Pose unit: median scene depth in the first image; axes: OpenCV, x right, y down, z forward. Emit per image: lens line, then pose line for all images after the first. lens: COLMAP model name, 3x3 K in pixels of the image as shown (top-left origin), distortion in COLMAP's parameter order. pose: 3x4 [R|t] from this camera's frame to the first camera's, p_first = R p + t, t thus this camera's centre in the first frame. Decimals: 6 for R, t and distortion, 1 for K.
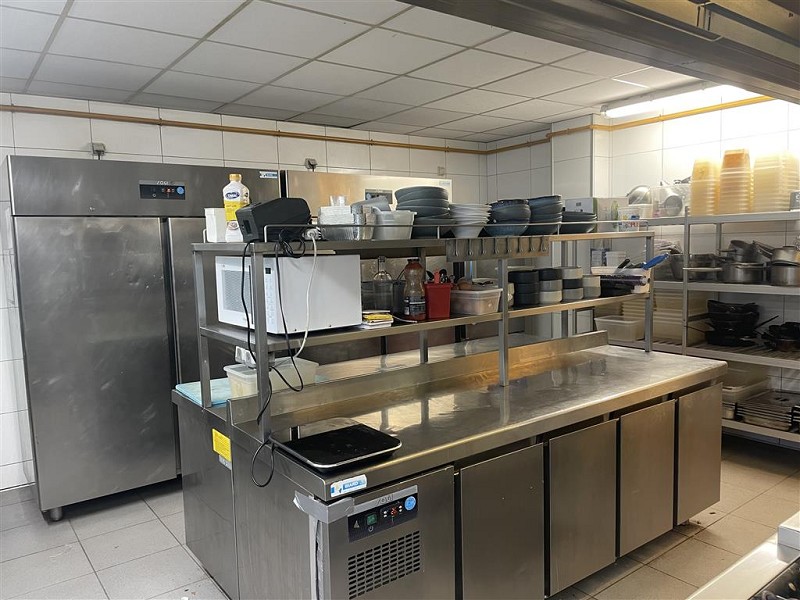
lens RADIAL K [[612.2, 0, 396.5], [0, 612.2, 297.9], [0, 0, 1]] dist [0.014465, -0.016707]
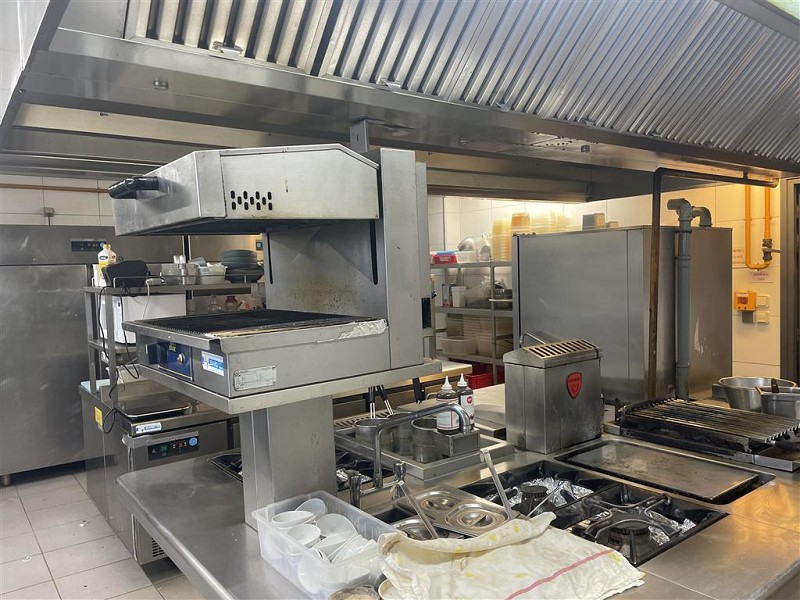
lens RADIAL K [[612.2, 0, 403.9], [0, 612.2, 304.3], [0, 0, 1]] dist [0.014465, -0.016707]
pose [[0.999966, -0.003304, 0.007547, 0.483442], [0.003577, 0.999326, -0.036521, 0.015716], [-0.007421, 0.036547, 0.999304, -0.581121]]
